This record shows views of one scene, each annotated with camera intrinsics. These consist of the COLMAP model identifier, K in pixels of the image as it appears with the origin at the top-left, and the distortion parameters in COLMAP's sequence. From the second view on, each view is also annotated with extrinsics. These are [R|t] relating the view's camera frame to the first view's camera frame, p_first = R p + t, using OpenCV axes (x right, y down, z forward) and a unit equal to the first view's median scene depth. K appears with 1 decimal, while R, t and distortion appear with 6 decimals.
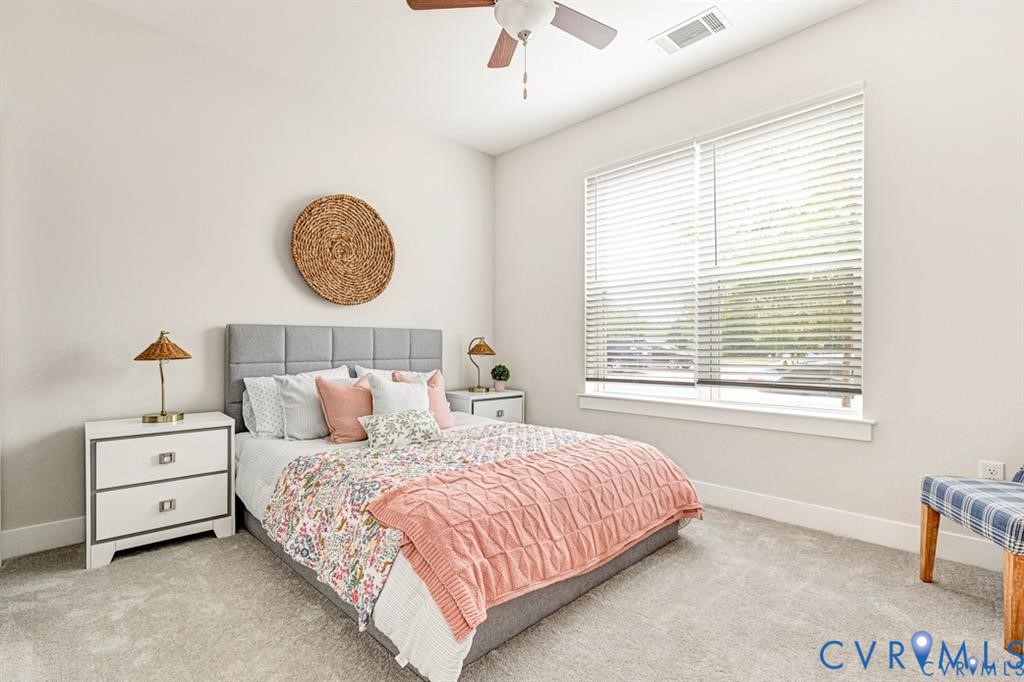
lens RADIAL K [[490.5, 0, 509.0], [0, 490.5, 342.3], [0, 0, 1]] dist [0.024166, 0.000145]
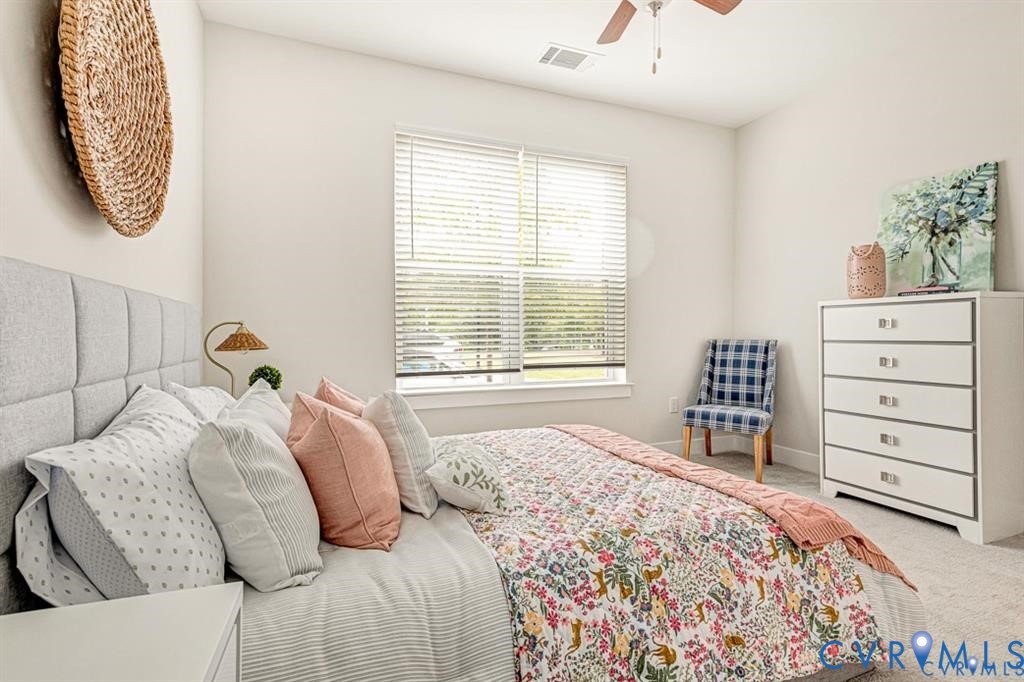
lens RADIAL K [[496.4, 0, 504.3], [0, 496.4, 334.6], [0, 0, 1]] dist [-0.002452, 0.001280]
pose [[0.376663, -0.001828, 0.926349, -0.676540], [-0.005232, 0.999978, 0.004101, 0.002965], [-0.926336, -0.006391, 0.376645, 0.641767]]
